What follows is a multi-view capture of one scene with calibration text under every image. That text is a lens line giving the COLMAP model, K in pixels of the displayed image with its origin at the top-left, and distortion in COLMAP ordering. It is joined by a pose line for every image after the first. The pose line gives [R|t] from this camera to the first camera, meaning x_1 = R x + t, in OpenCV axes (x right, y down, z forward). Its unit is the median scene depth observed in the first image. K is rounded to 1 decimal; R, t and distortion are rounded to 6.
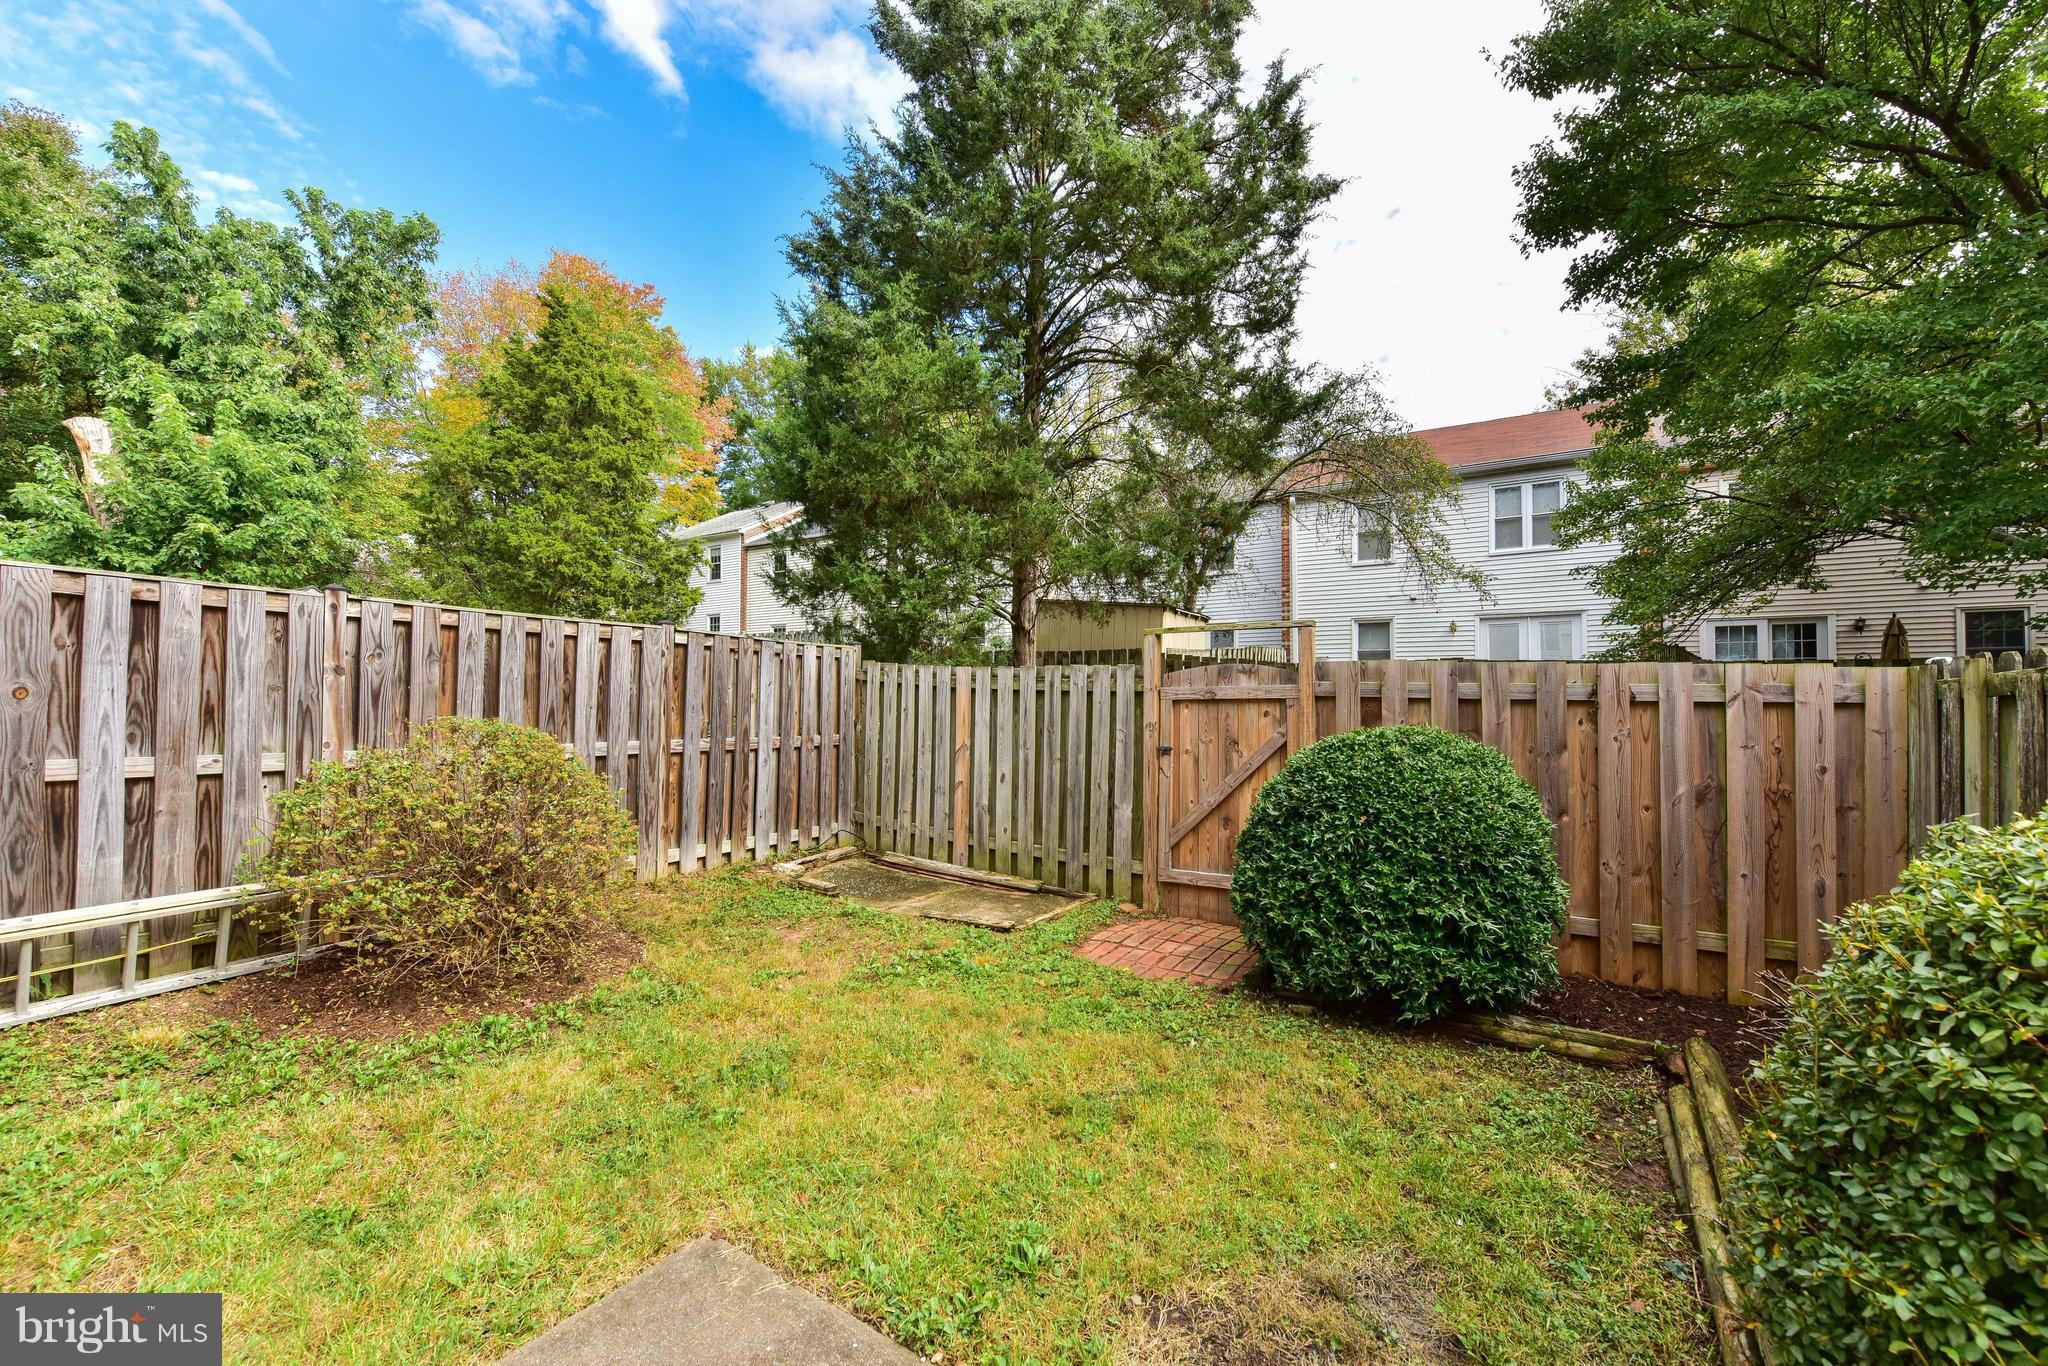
lens RADIAL K [[833.1, 0, 1010.9], [0, 833.1, 682.0], [0, 0, 1]] dist [0.001470, -0.000033]
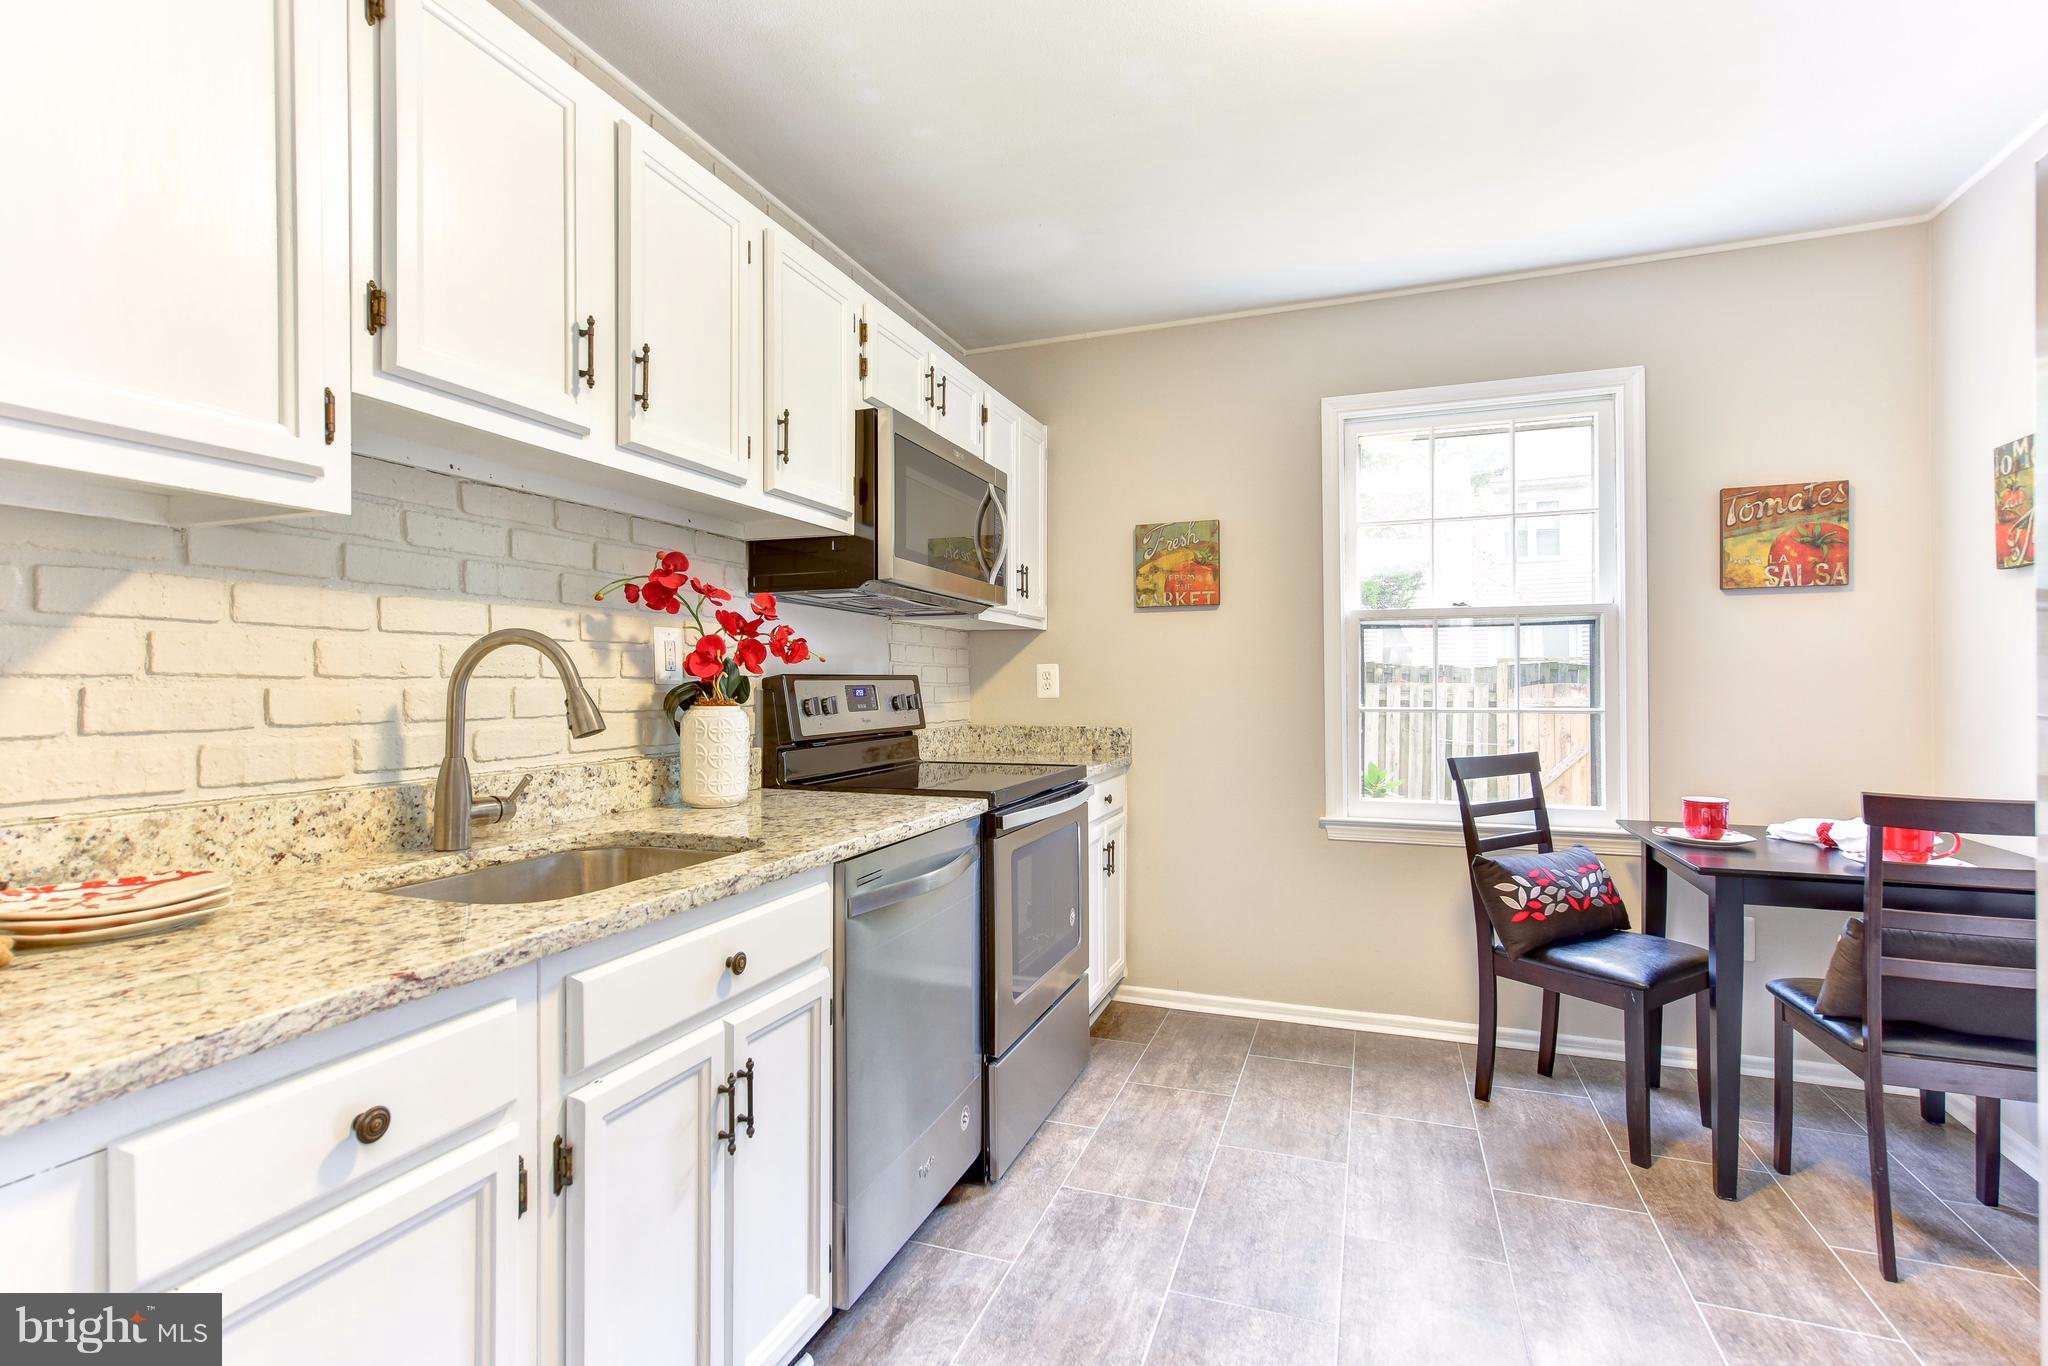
lens RADIAL K [[937.1, 0, 1024.0], [0, 937.1, 683.0], [0, 0, 1]] dist [0.002029, 0.000302]
pose [[0.979363, -0.012226, 0.201737, -0.889121], [0.009637, 0.999858, 0.013807, -0.047151], [-0.201878, -0.011578, 0.979342, -0.383931]]
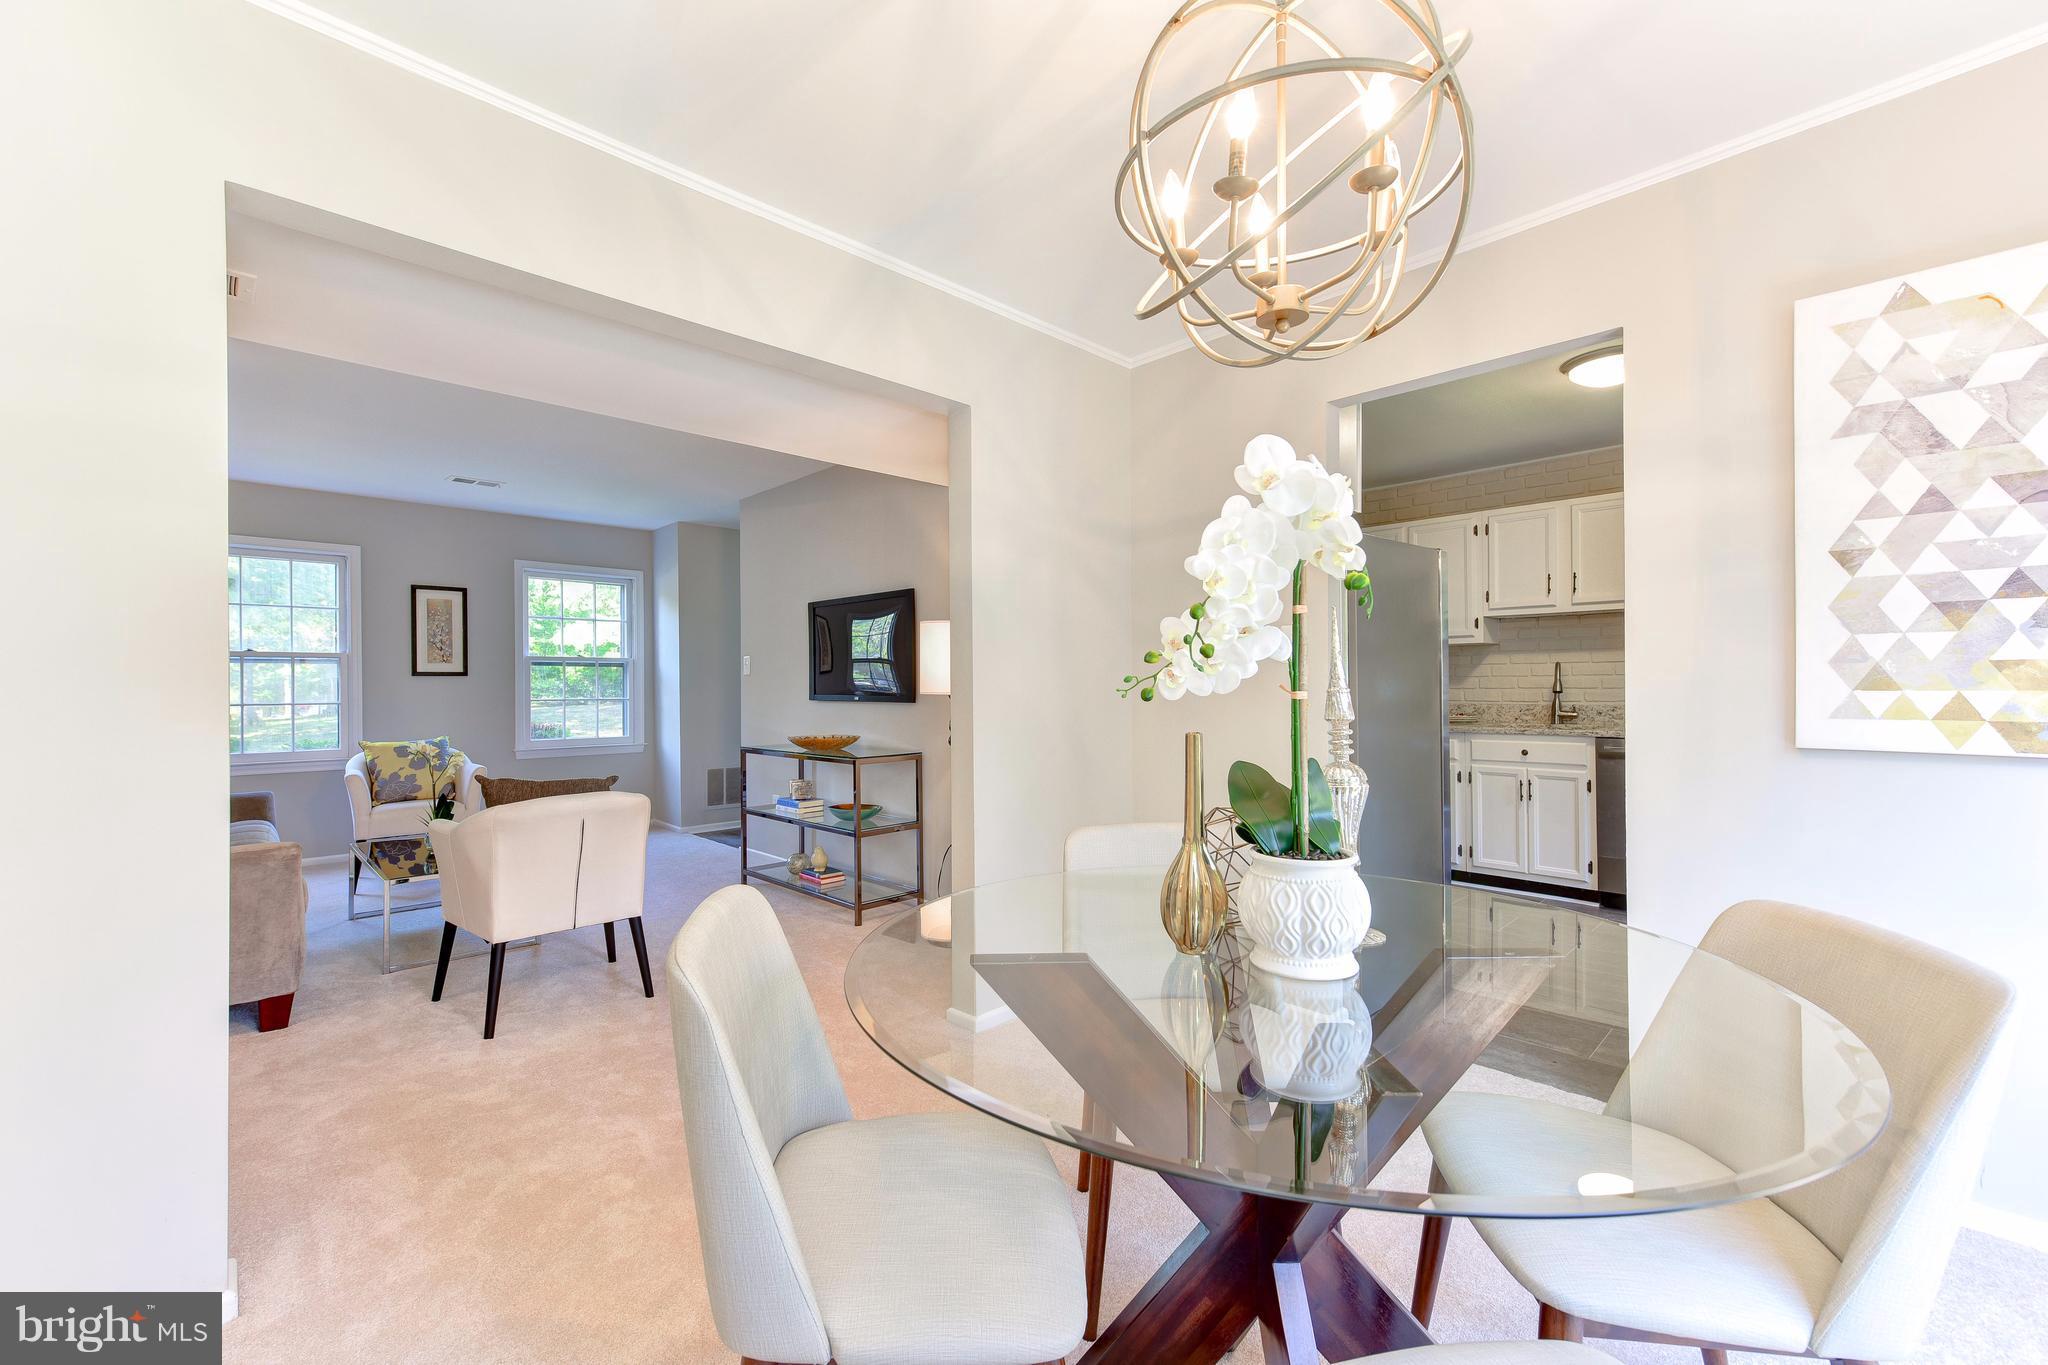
lens RADIAL K [[833.1, 0, 1010.9], [0, 833.1, 681.5], [0, 0, 1]] dist [0.001470, -0.000033]
pose [[-0.232393, -0.005827, -0.972604, -0.172537], [0.023819, 0.999648, -0.011680, -0.043622], [0.972330, -0.025881, -0.232173, -0.418048]]
